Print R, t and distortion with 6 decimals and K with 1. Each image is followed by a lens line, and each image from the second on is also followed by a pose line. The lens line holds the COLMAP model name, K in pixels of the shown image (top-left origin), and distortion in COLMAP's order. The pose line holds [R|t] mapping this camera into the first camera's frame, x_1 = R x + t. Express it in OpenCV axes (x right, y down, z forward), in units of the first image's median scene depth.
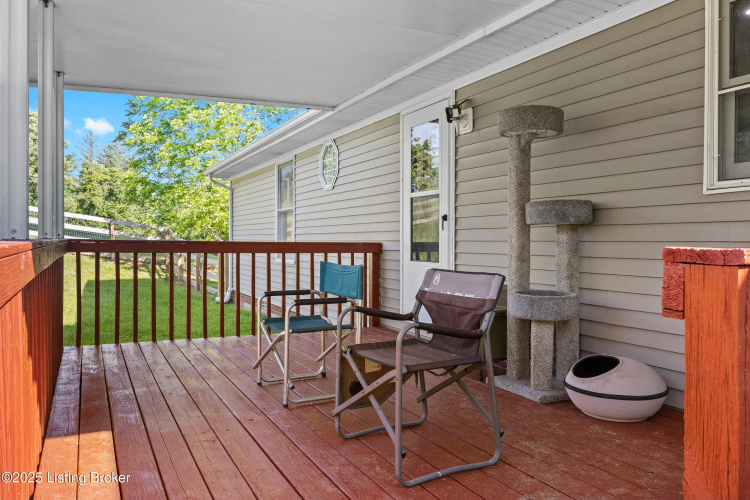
lens RADIAL K [[599.0, 0, 375.0], [0, 599.0, 250.0], [0, 0, 1]] dist [-0.000320, -0.000685]
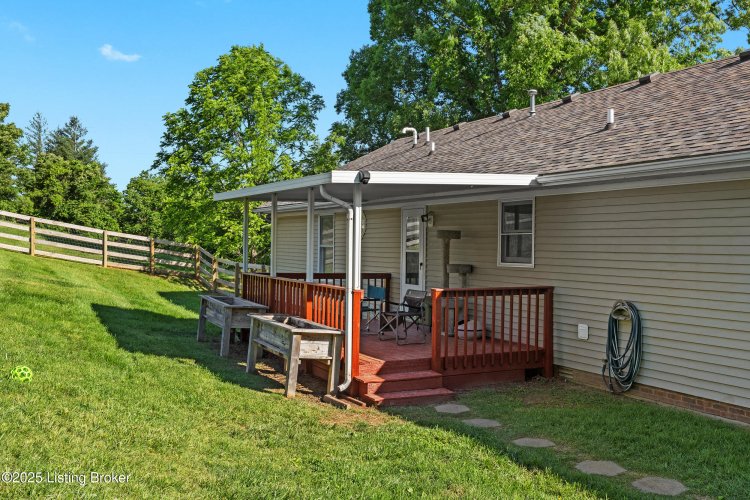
lens RADIAL K [[773.0, 0, 375.0], [0, 773.0, 250.0], [0, 0, 1]] dist [-0.001132, 0.000474]
pose [[0.999892, 0.014682, 0.000533, -0.043077], [-0.014676, 0.999850, -0.009221, -0.066100], [-0.000668, 0.009212, 0.999957, -1.510336]]
